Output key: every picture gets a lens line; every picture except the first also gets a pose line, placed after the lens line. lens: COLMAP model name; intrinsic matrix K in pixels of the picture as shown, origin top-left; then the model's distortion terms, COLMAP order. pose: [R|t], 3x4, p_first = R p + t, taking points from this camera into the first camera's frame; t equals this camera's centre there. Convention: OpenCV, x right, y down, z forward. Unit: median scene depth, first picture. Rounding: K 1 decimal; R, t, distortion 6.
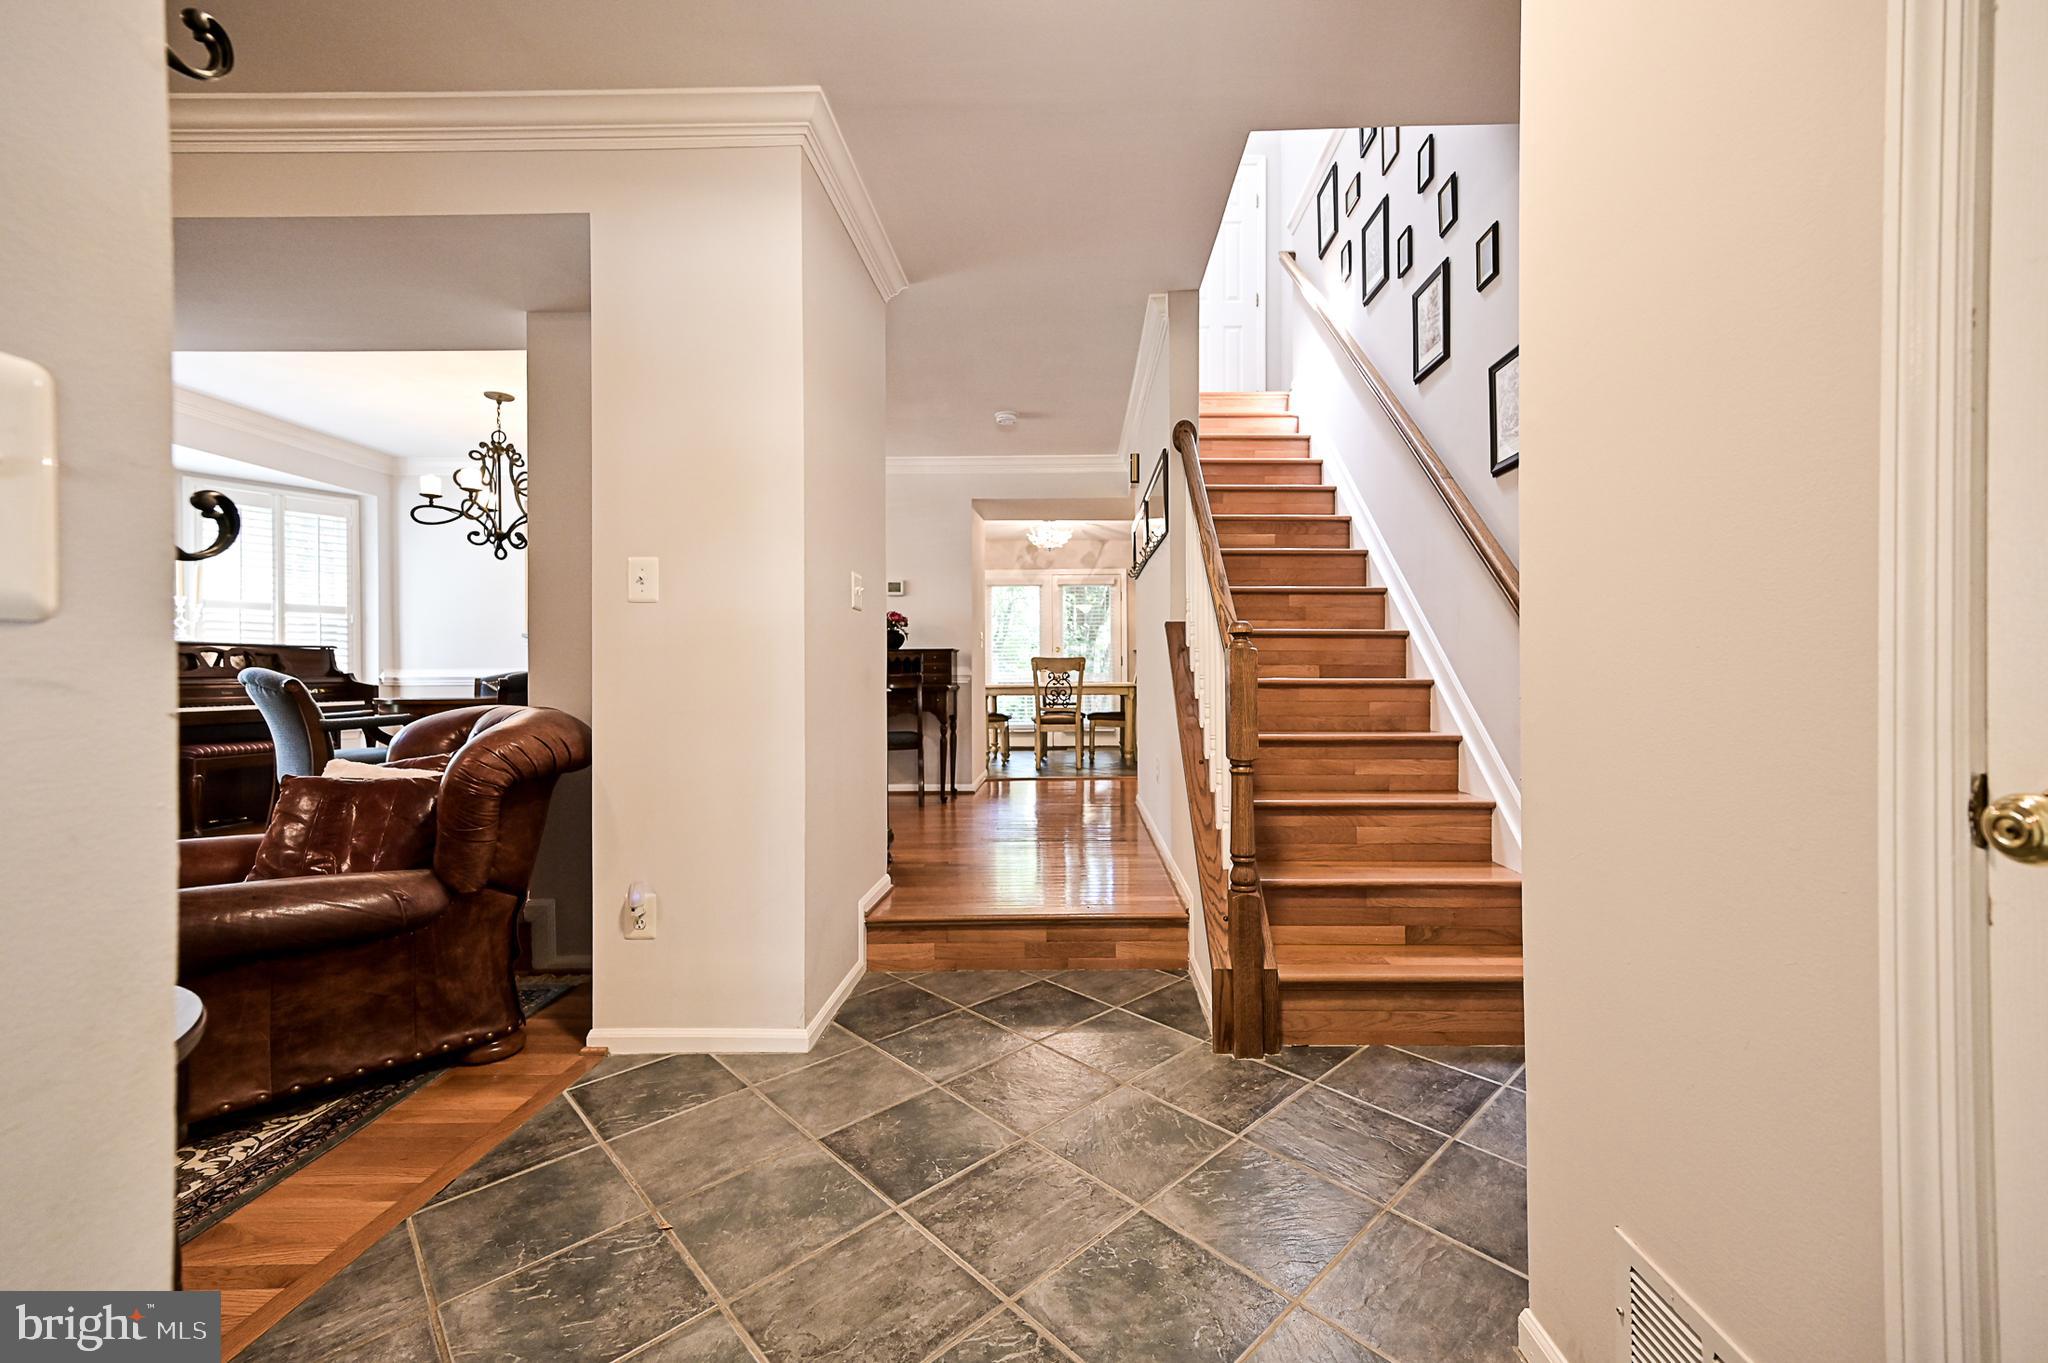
lens RADIAL K [[816.7, 0, 1087.7], [0, 816.7, 676.3], [0, 0, 1]] dist [0.002502, 0.000327]
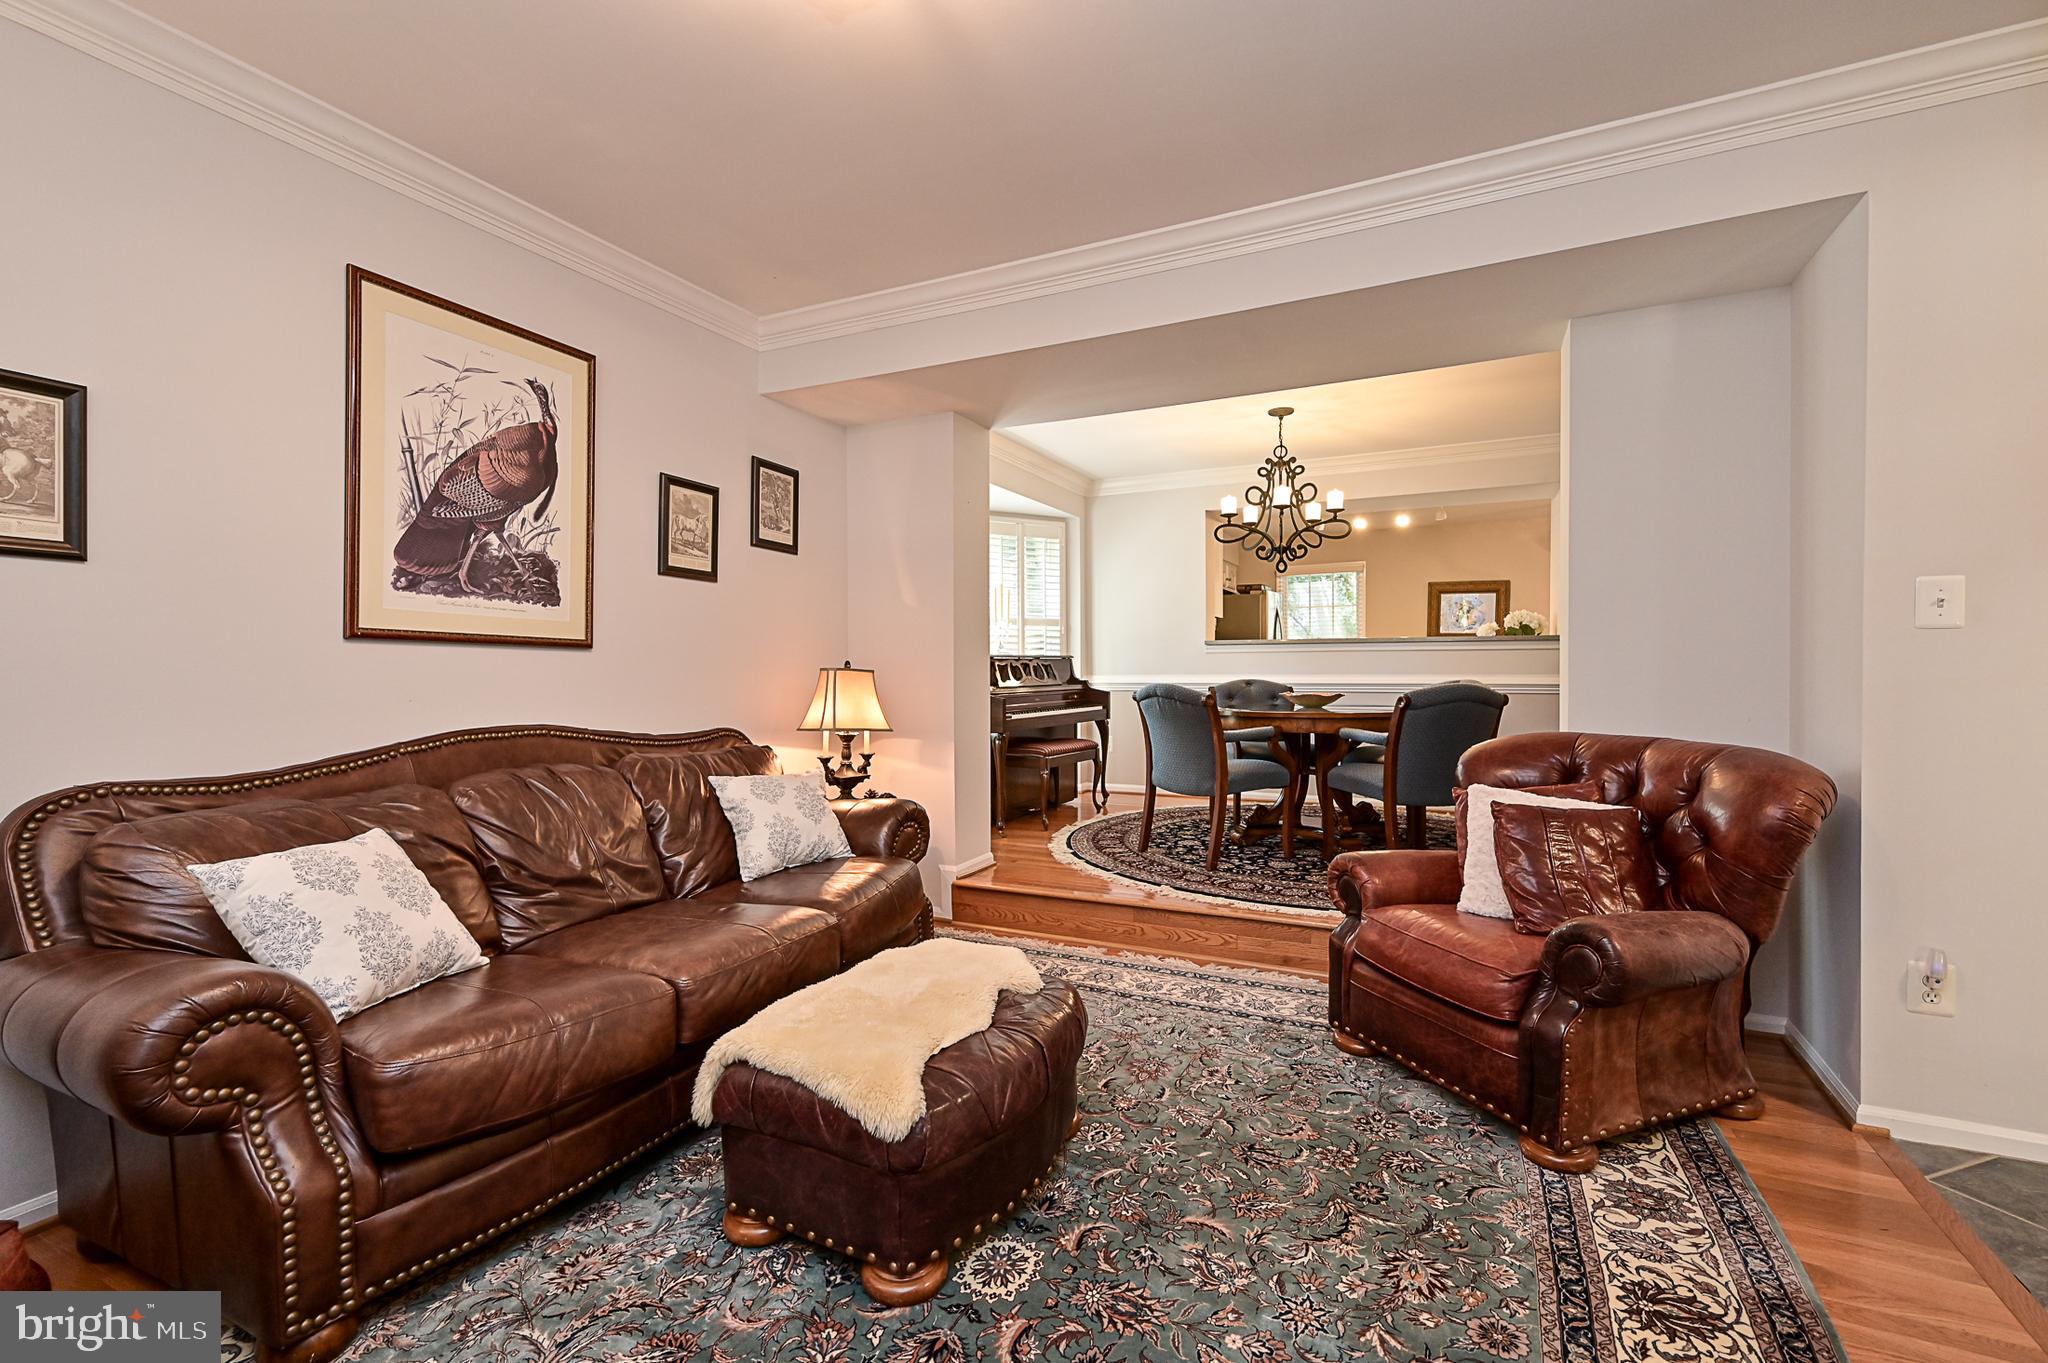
lens RADIAL K [[900.7, 0, 1022.1], [0, 900.7, 679.7], [0, 0, 1]] dist [0.000626, -0.000031]
pose [[0.893818, 0.006597, -0.448382, -0.681003], [-0.000175, 0.999897, 0.014363, -0.034111], [0.448430, -0.012760, 0.893727, -0.201584]]
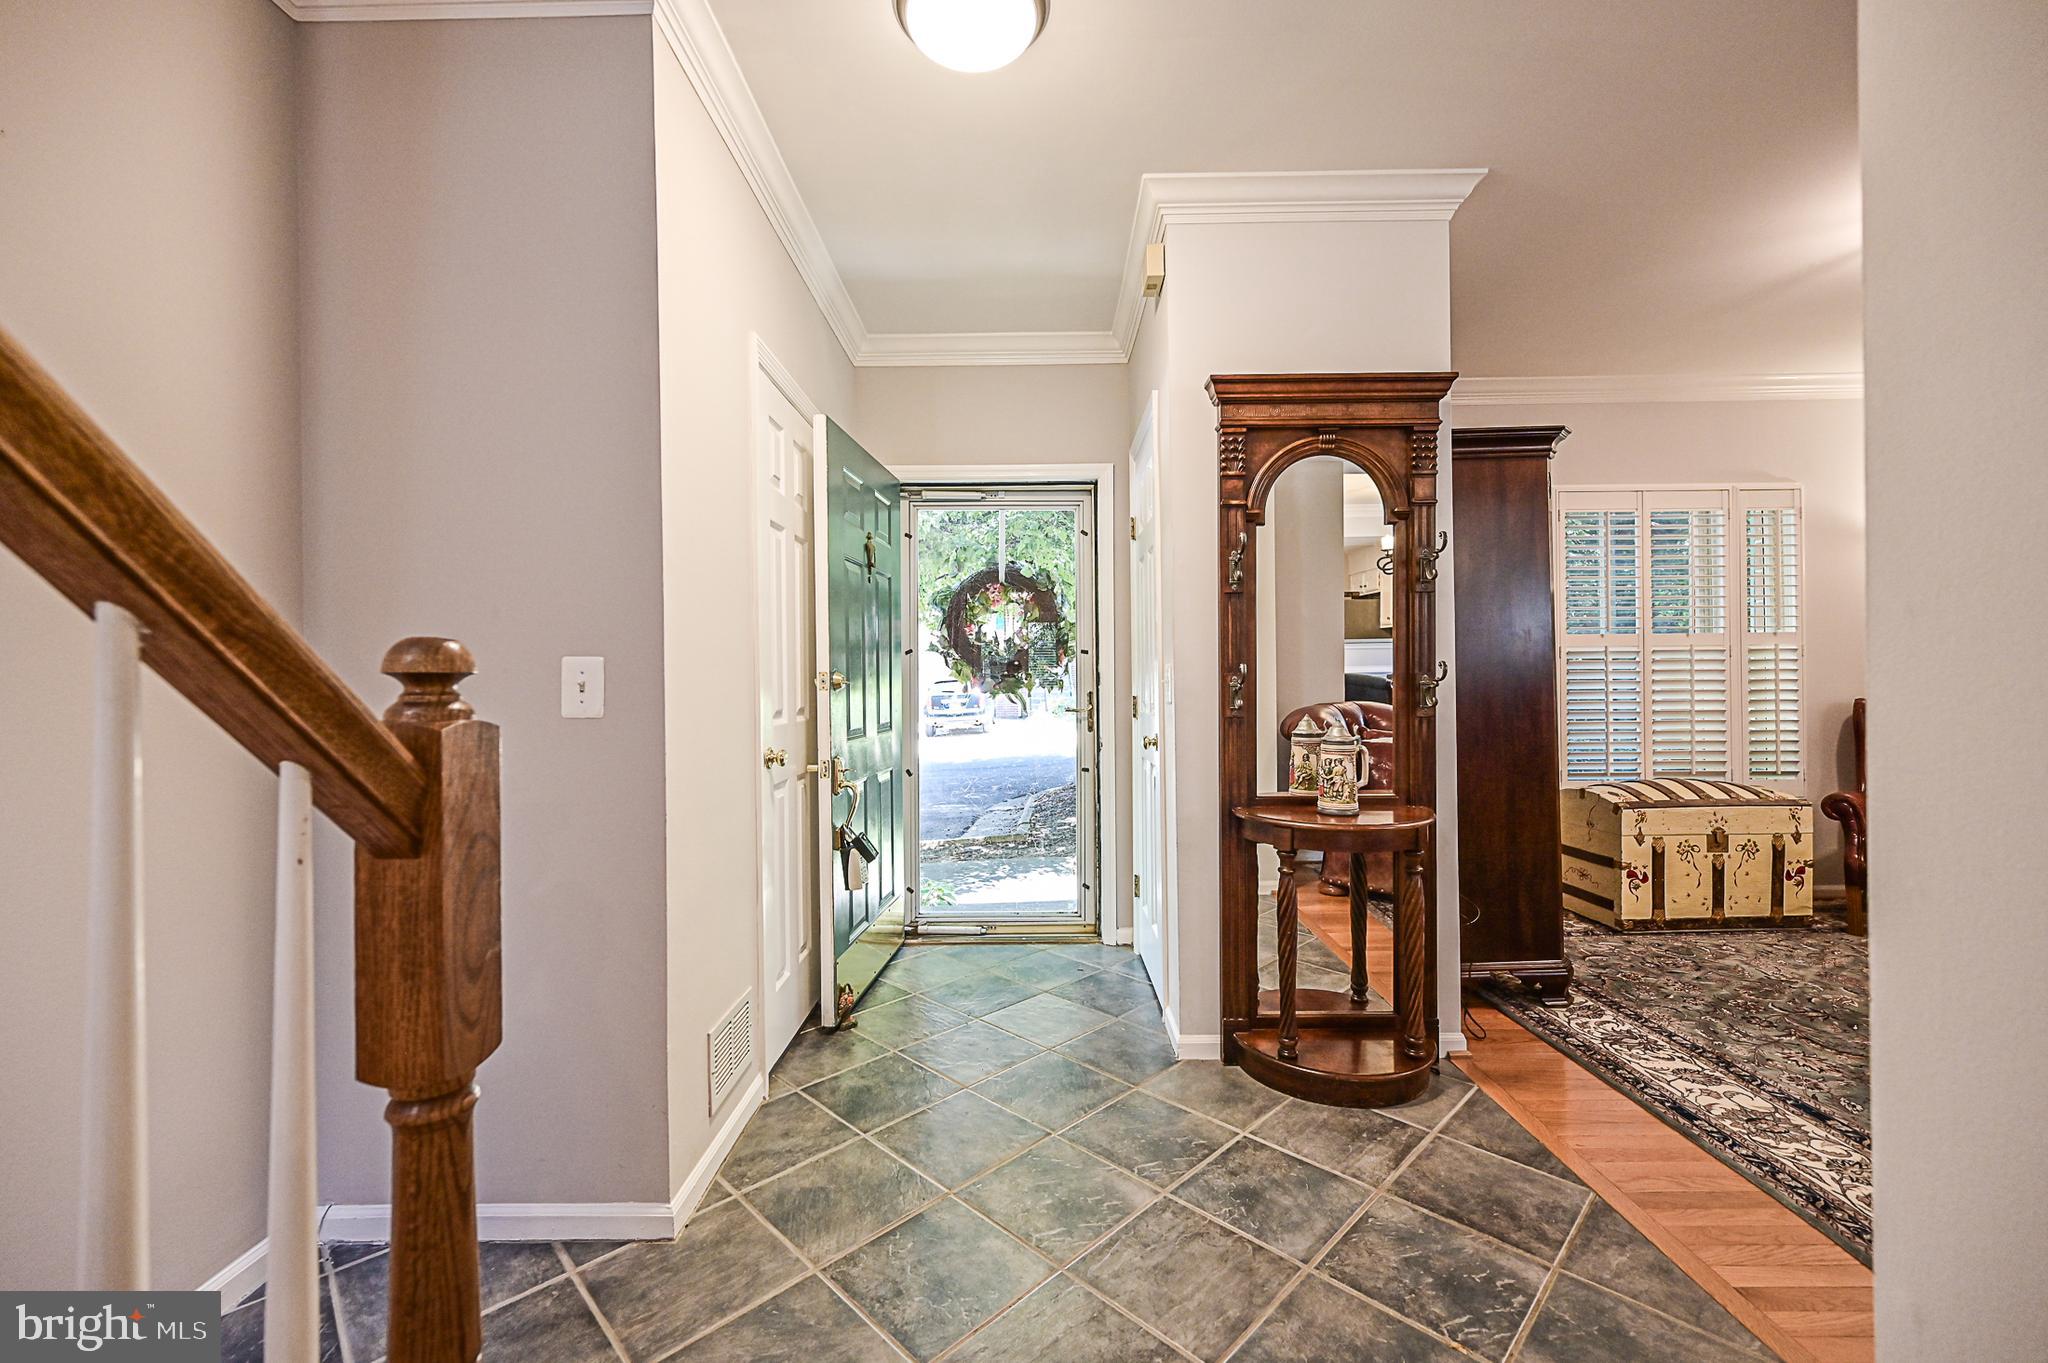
lens RADIAL K [[816.7, 0, 1036.6], [0, 816.7, 687.3], [0, 0, 1]] dist [0.002502, 0.000327]
pose [[-0.999768, 0.020681, 0.006082, -0.035121], [0.020703, 0.999779, 0.003548, -0.029232], [-0.006007, 0.003673, -0.999975, 0.887914]]
